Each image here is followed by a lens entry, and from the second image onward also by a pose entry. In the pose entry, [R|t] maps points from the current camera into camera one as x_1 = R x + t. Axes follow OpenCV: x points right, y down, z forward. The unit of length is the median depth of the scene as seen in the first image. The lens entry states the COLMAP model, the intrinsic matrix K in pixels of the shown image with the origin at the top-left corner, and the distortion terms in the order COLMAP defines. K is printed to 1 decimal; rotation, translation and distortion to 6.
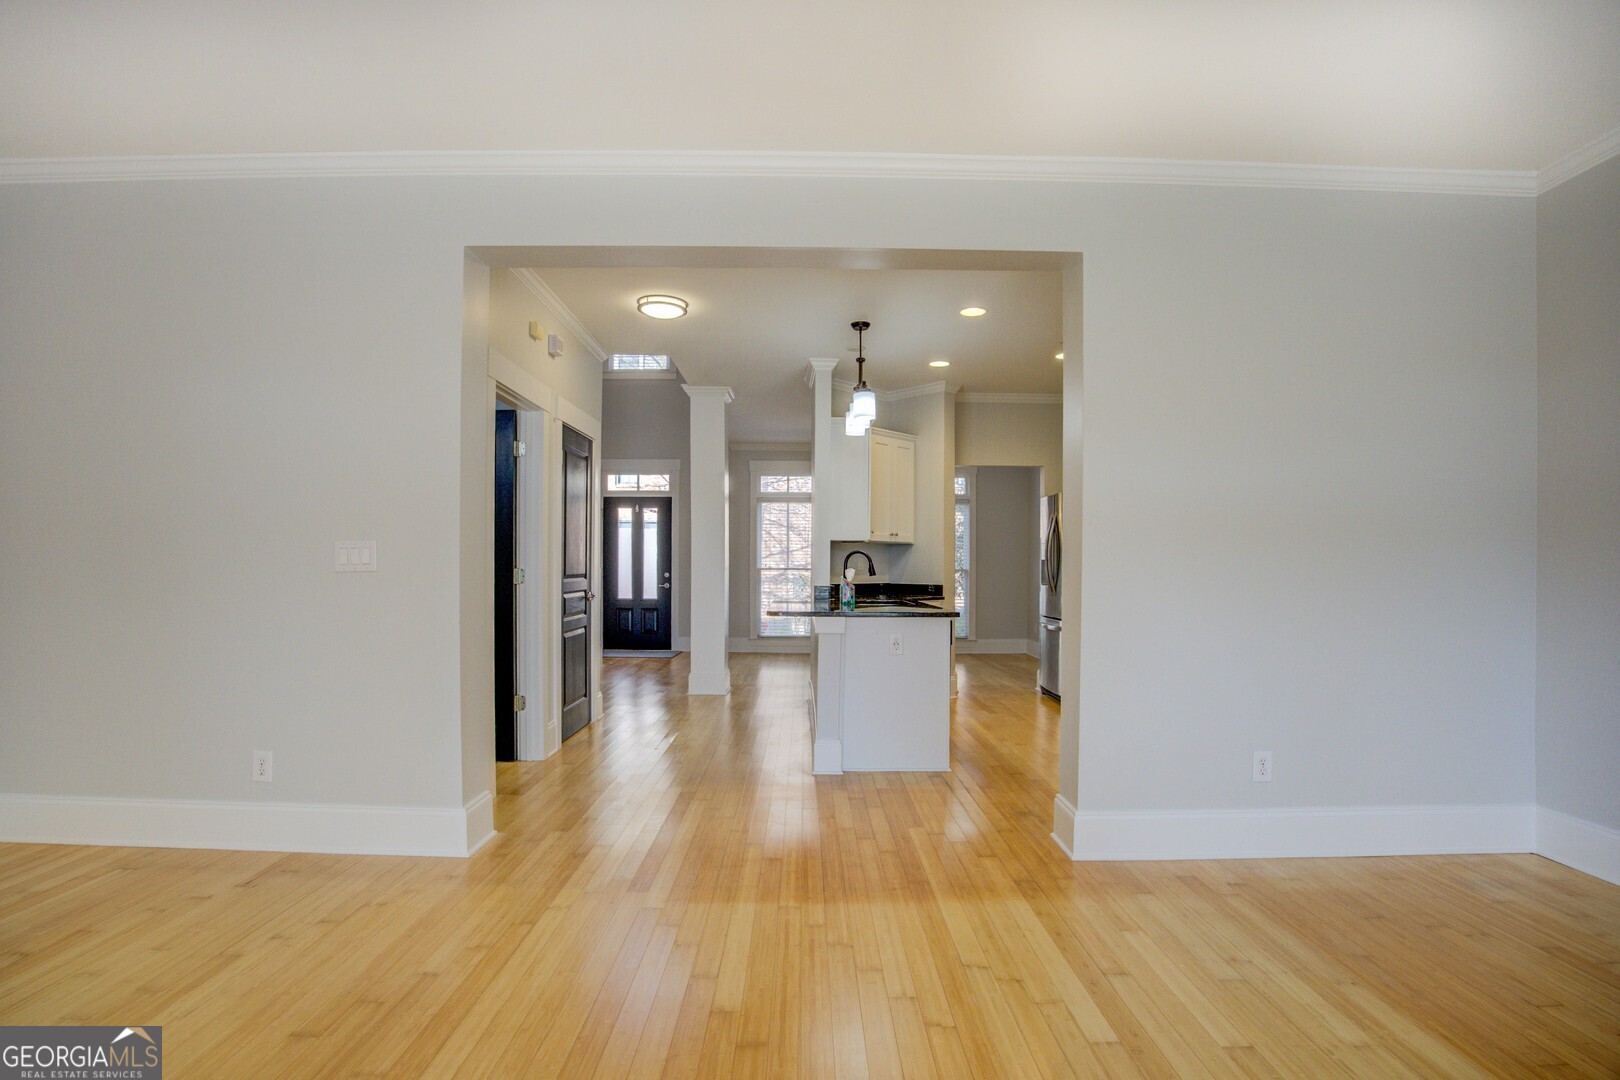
lens RADIAL K [[764.5, 0, 813.2], [0, 764.5, 572.1], [0, 0, 1]] dist [-0.068035, 0.018134]
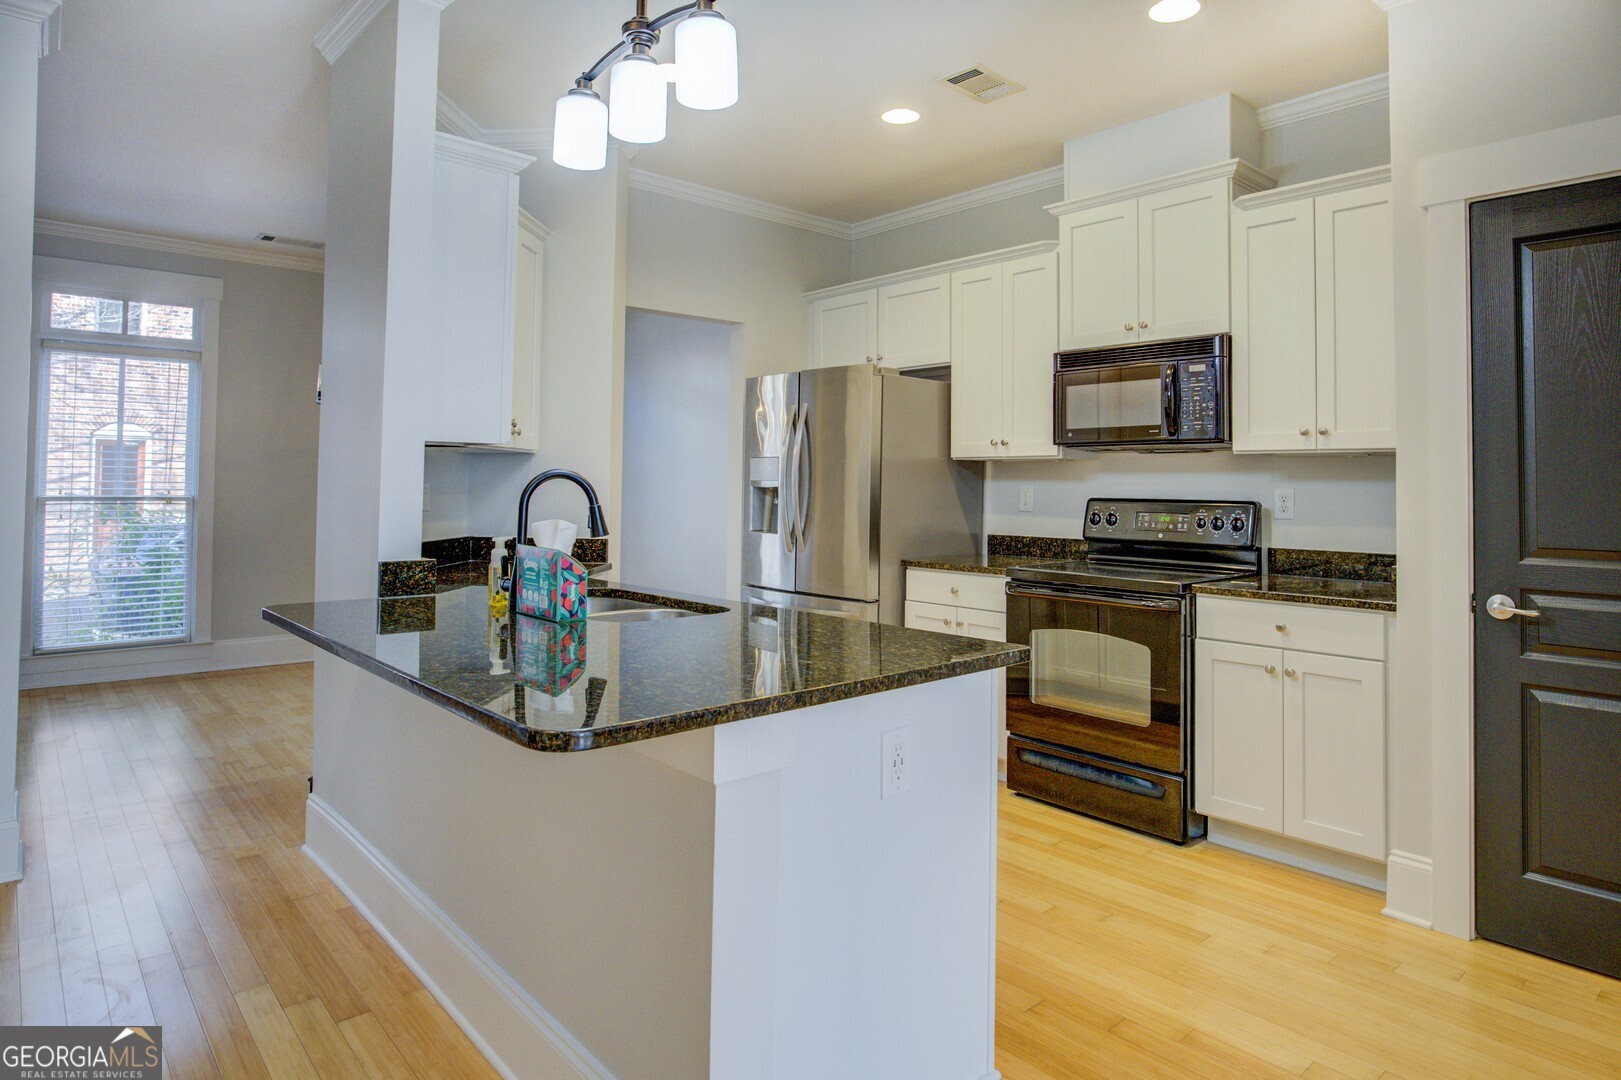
lens RADIAL K [[929.5, 0, 824.2], [0, 929.5, 448.3], [0, 0, 1]] dist [-0.036759, 0.001108]
pose [[0.749725, 0.024381, 0.661300, -0.276718], [0.002194, 0.999224, -0.039328, -0.041046], [-0.661746, 0.030936, 0.749090, 1.057356]]
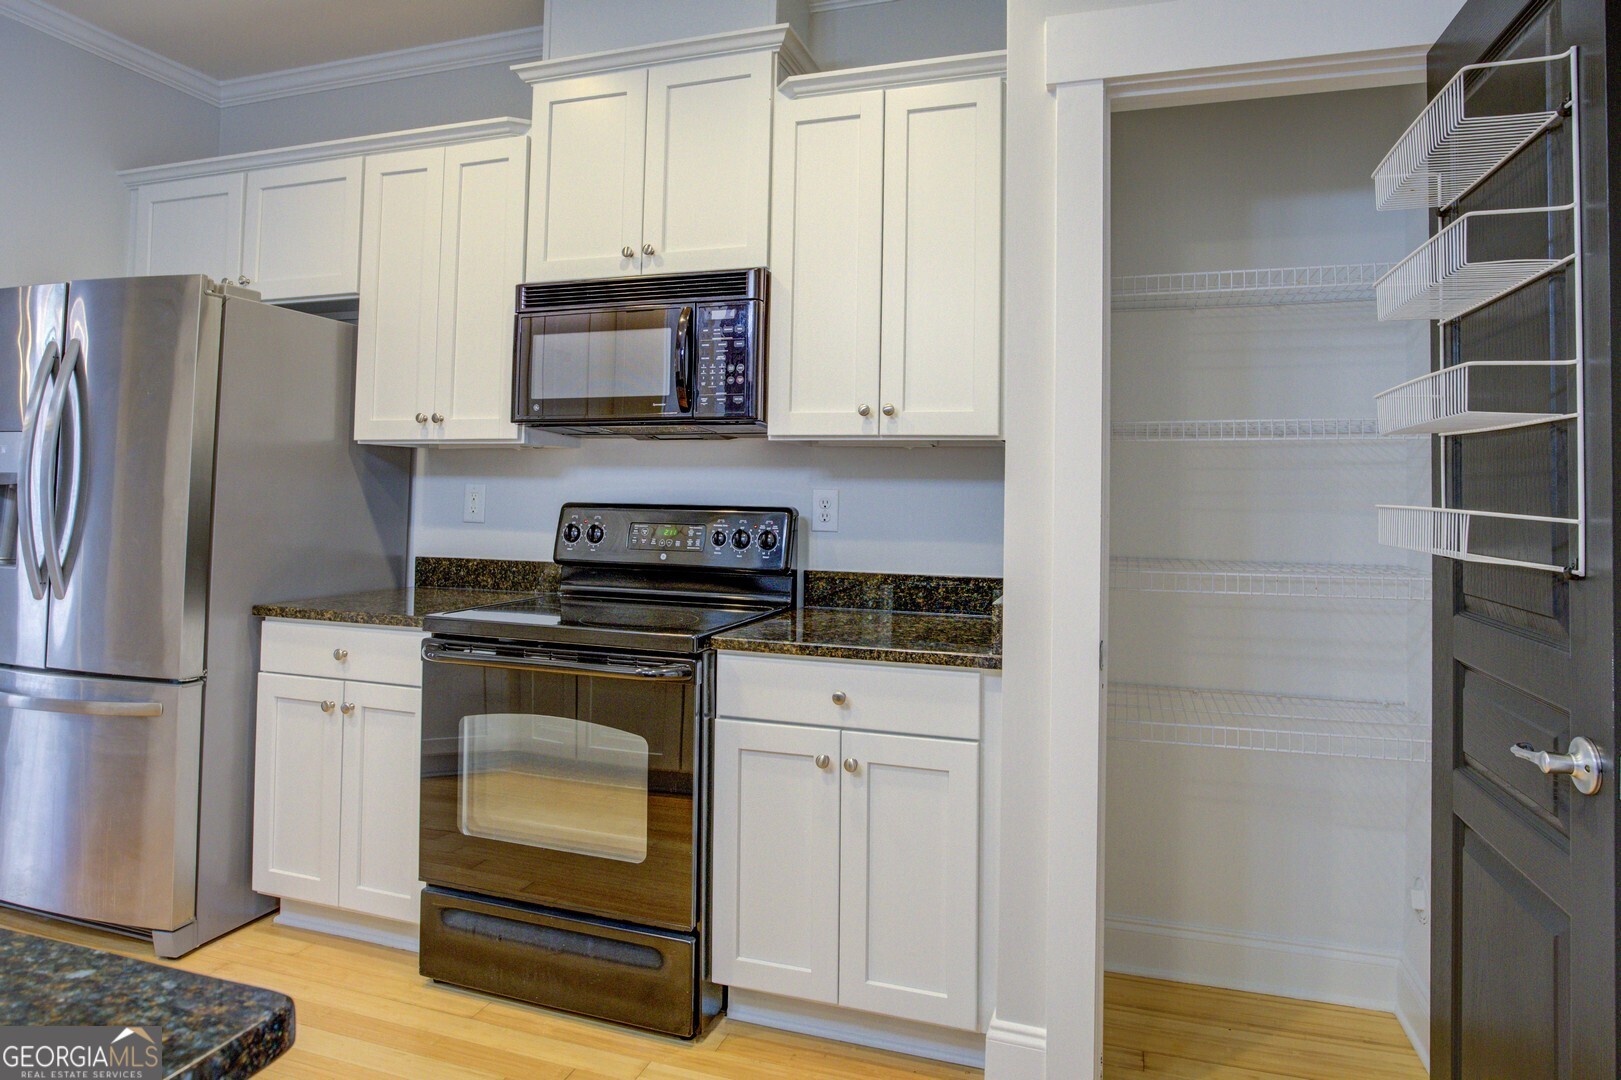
lens RADIAL K [[929.5, 0, 824.2], [0, 929.5, 448.3], [0, 0, 1]] dist [-0.036759, 0.001108]
pose [[0.309689, 0.040981, 0.949955, 0.121420], [-0.003212, 0.999110, -0.042054, -0.037191], [-0.950833, 0.009972, 0.309545, 1.290207]]
